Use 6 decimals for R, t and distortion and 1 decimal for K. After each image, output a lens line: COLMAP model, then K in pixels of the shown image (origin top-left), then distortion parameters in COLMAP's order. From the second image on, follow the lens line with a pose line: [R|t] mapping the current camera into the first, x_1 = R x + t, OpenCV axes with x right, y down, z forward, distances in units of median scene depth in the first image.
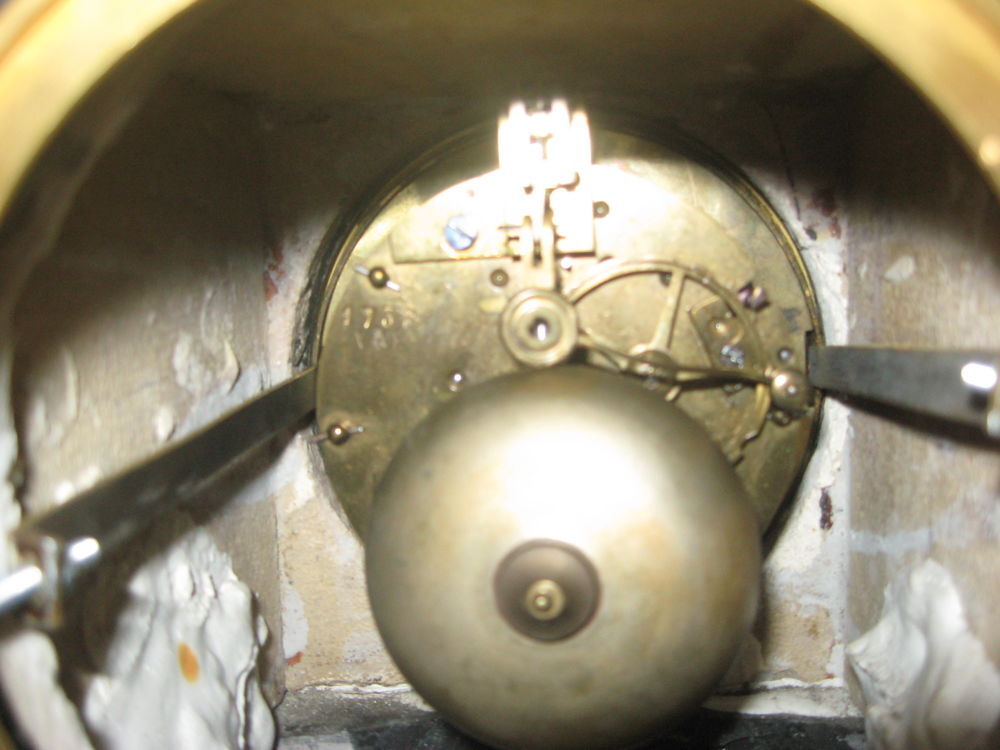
lens RADIAL K [[1029.2, 0, 498.6], [0, 1029.2, 375.2], [0, 0, 1]] dist [-0.135728, 0.000000]
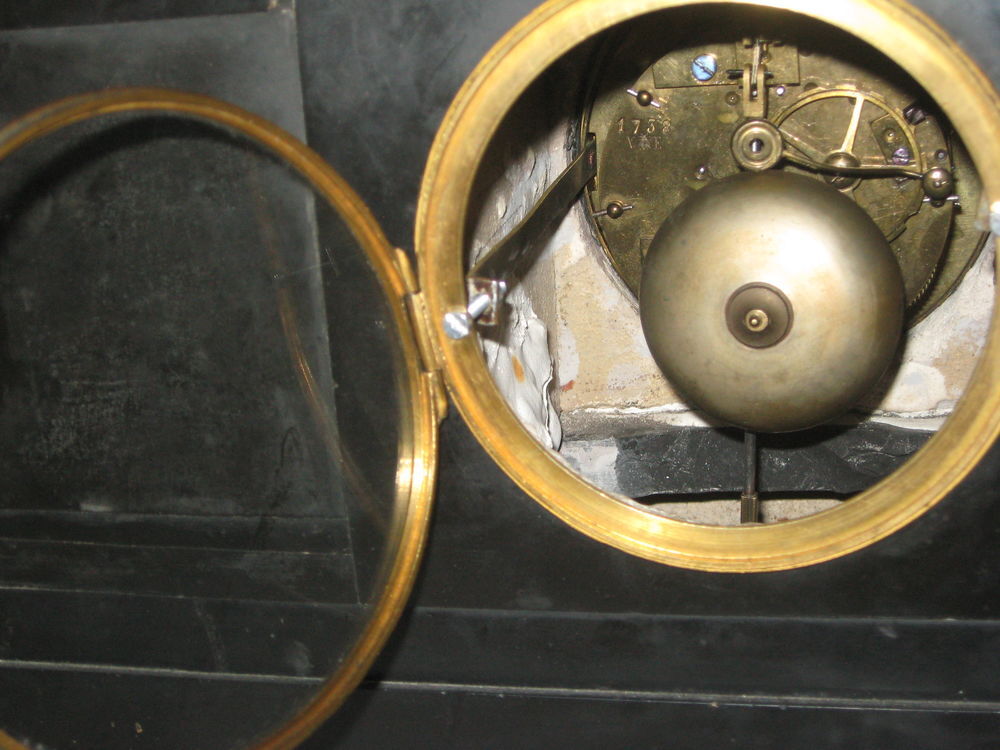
lens RADIAL K [[1749.3, 0, 501.5], [0, 1749.3, 375.1], [0, 0, 1]] dist [-0.167634, 0.000000]
pose [[0.989425, 0.011982, -0.144546, 0.034320], [0.015425, 0.982238, 0.187002, -0.165434], [0.144220, -0.187254, 0.971667, -1.333854]]
